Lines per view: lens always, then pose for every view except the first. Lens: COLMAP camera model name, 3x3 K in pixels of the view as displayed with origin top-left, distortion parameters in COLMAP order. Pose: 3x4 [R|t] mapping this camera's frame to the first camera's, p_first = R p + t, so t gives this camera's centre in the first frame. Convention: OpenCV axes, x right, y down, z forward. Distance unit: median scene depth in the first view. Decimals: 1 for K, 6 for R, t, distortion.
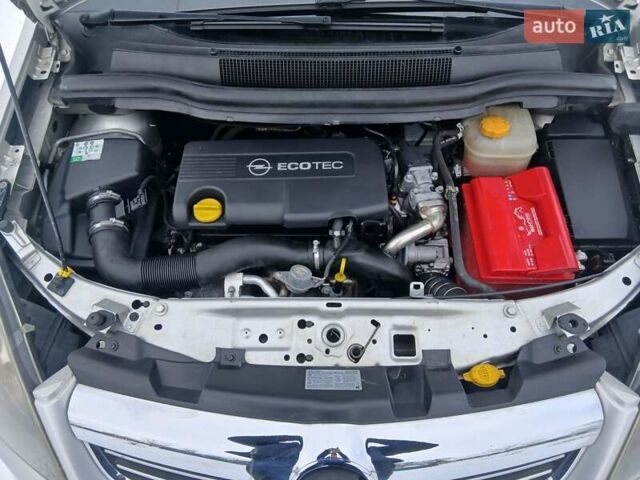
lens RADIAL K [[487.2, 0, 320.0], [0, 487.2, 240.0], [0, 0, 1]] dist [0.080912, -0.131035]
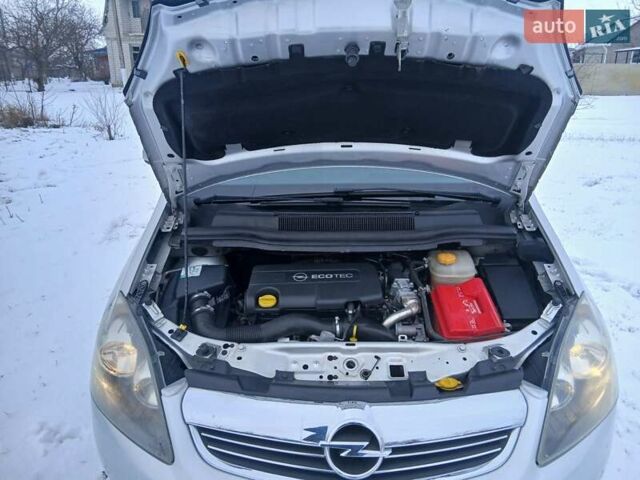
lens RADIAL K [[487.2, 0, 320.0], [0, 487.2, 240.0], [0, 0, 1]] dist [0.080912, -0.131035]
pose [[0.999998, -0.000225, -0.002119, -0.059216], [-0.000723, 0.899712, -0.436483, 0.459709], [0.002005, 0.436484, 0.899710, -0.510062]]
